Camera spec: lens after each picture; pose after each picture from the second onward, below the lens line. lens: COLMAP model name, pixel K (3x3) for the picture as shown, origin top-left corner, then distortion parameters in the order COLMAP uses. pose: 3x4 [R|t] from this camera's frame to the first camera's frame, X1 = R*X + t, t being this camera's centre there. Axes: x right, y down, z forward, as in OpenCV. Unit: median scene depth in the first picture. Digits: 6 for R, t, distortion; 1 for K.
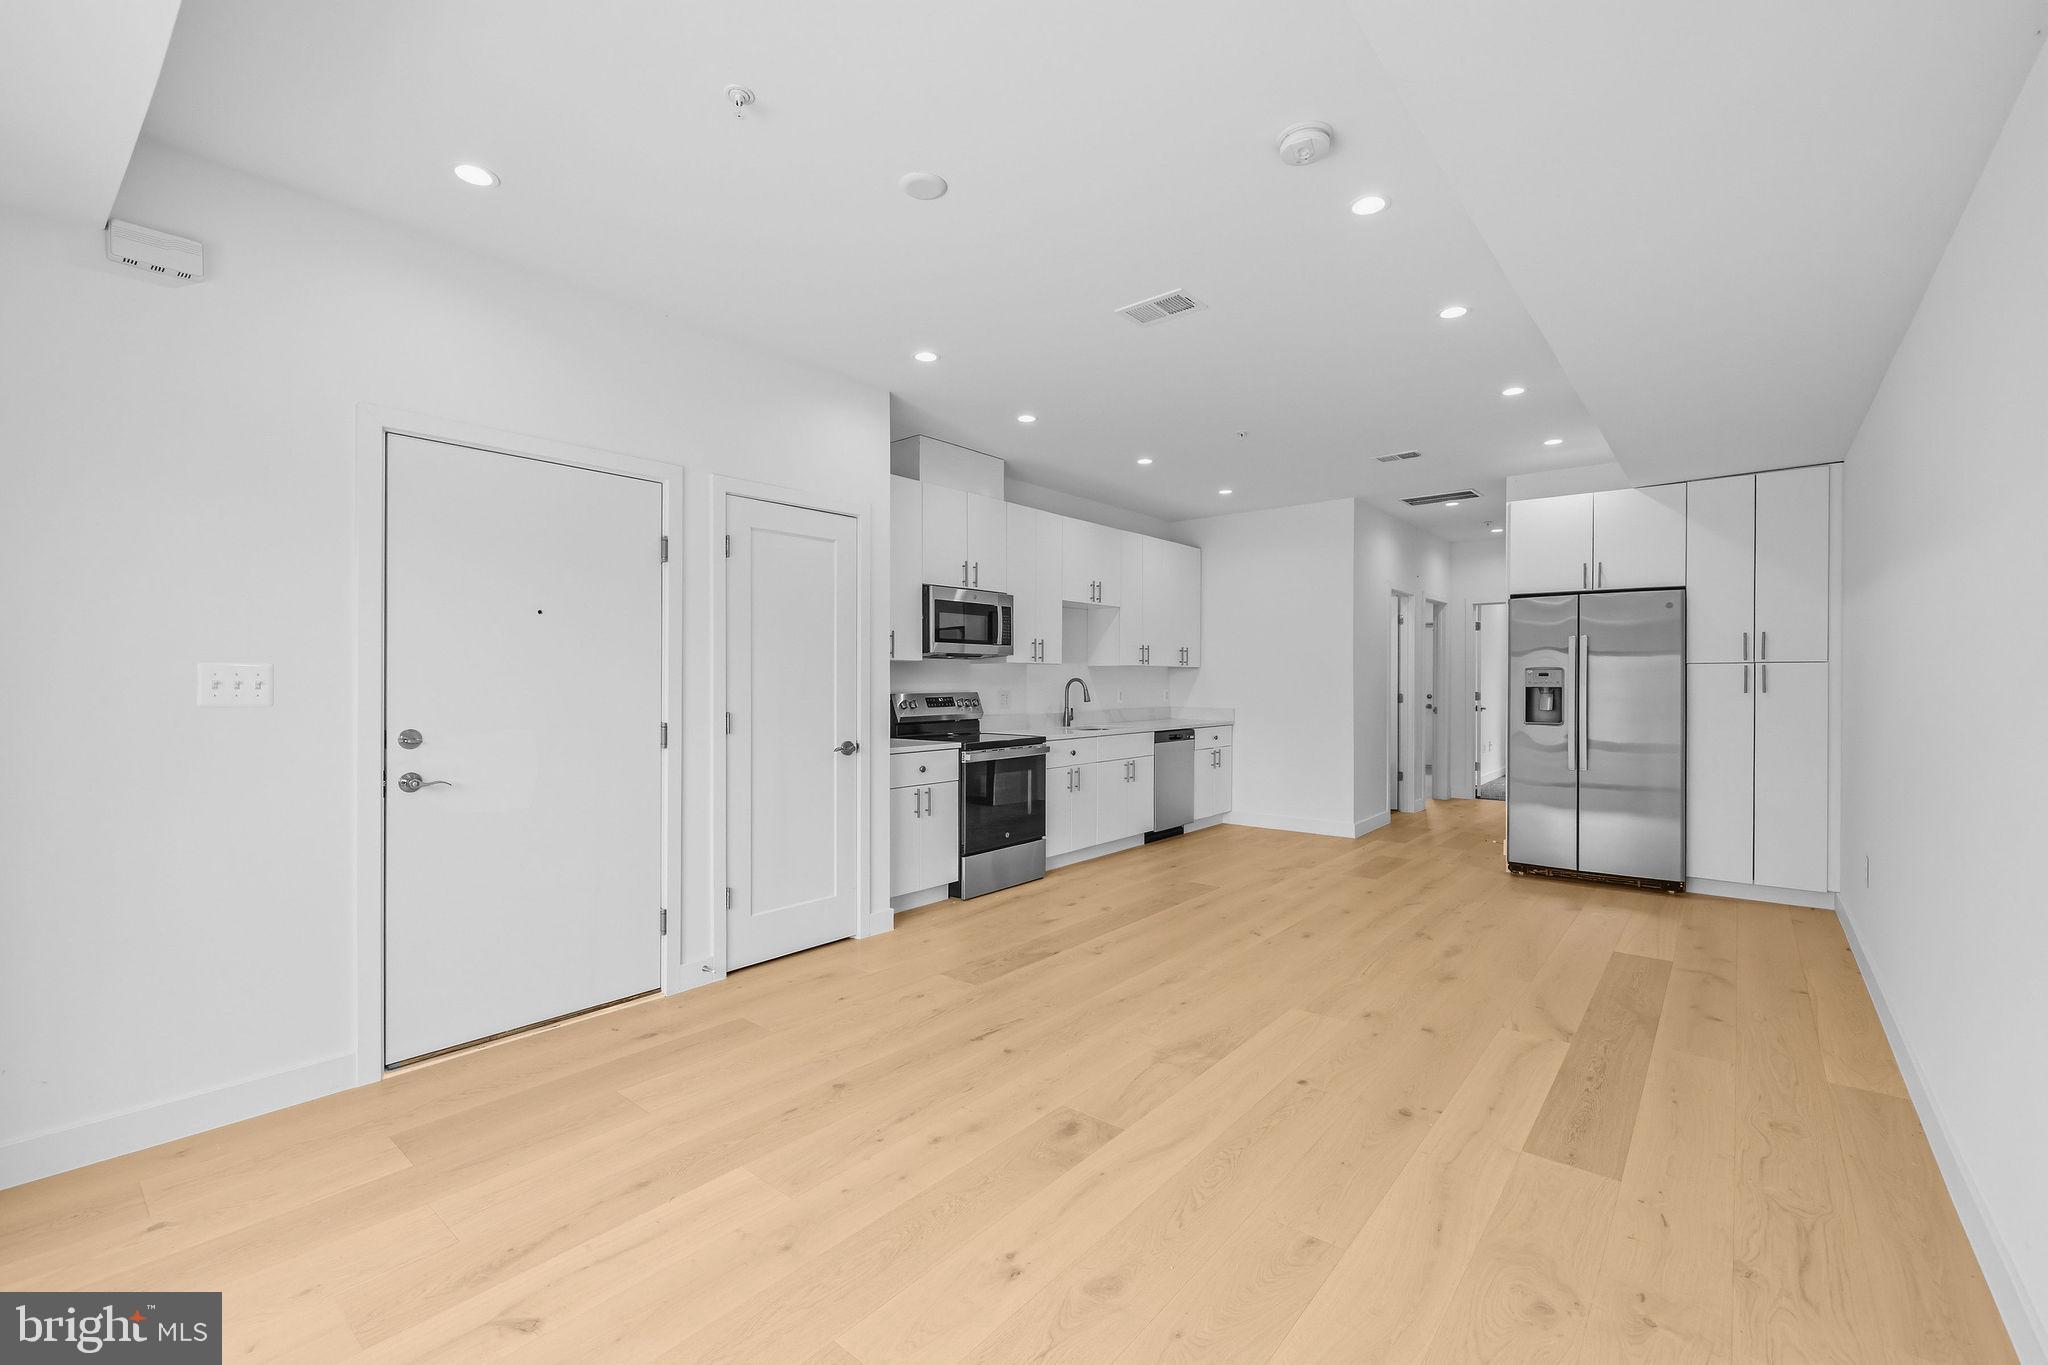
lens RADIAL K [[861.8, 0, 1013.0], [0, 861.8, 682.6], [0, 0, 1]] dist [-0.001519, 0.000545]
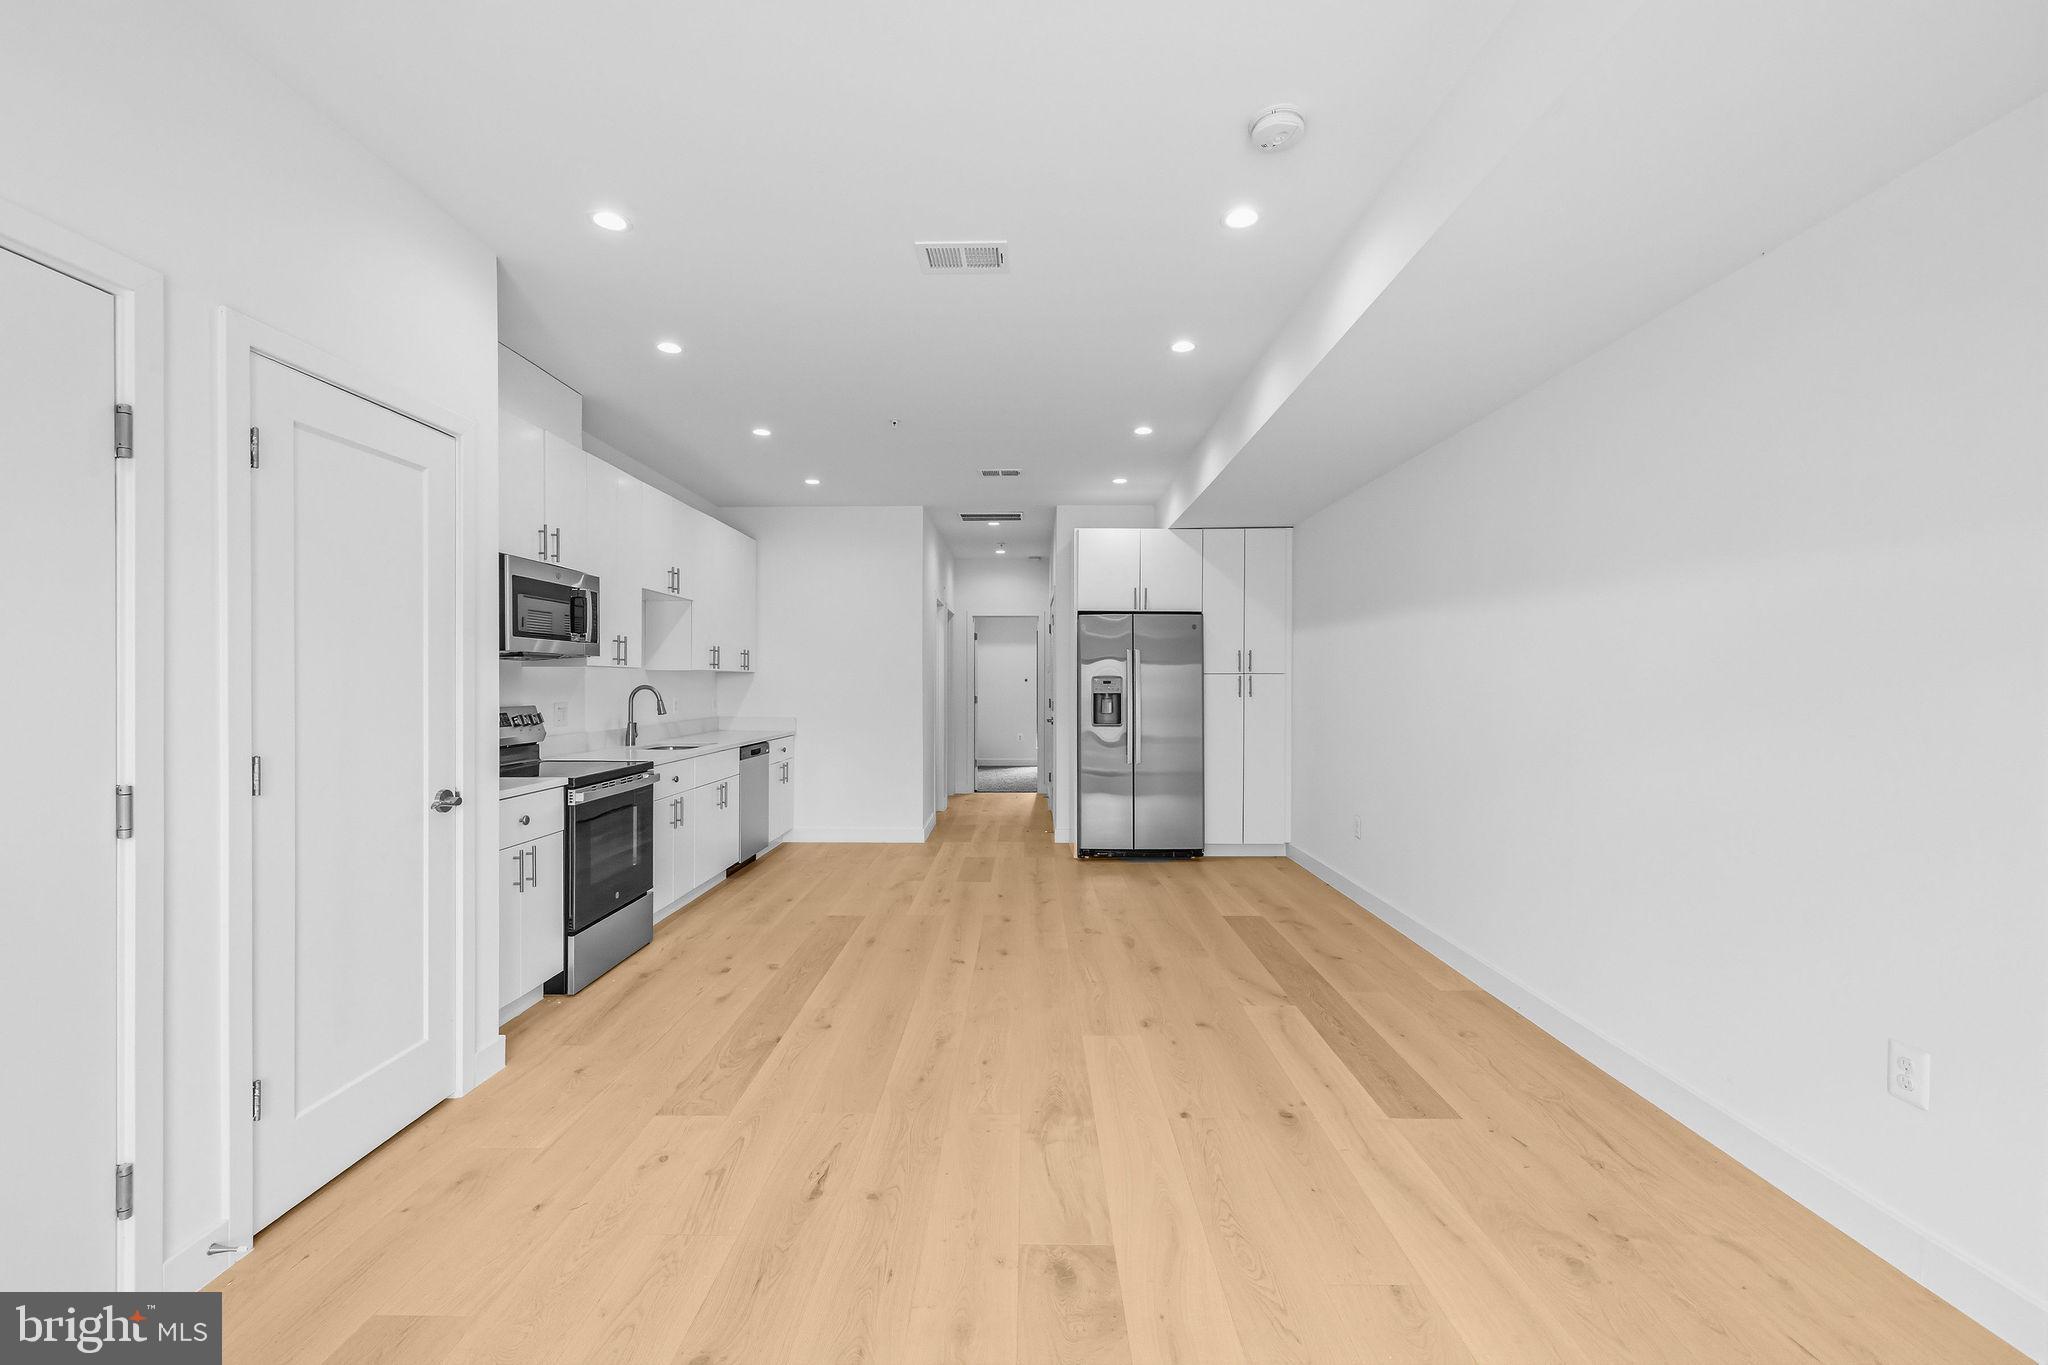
lens RADIAL K [[861.8, 0, 1020.1], [0, 861.8, 685.8], [0, 0, 1]] dist [-0.001519, 0.000545]
pose [[0.774743, -0.002002, 0.632273, -0.221854], [0.001777, 0.999998, 0.000989, -0.006458], [-0.632274, 0.000357, 0.774745, 0.206226]]
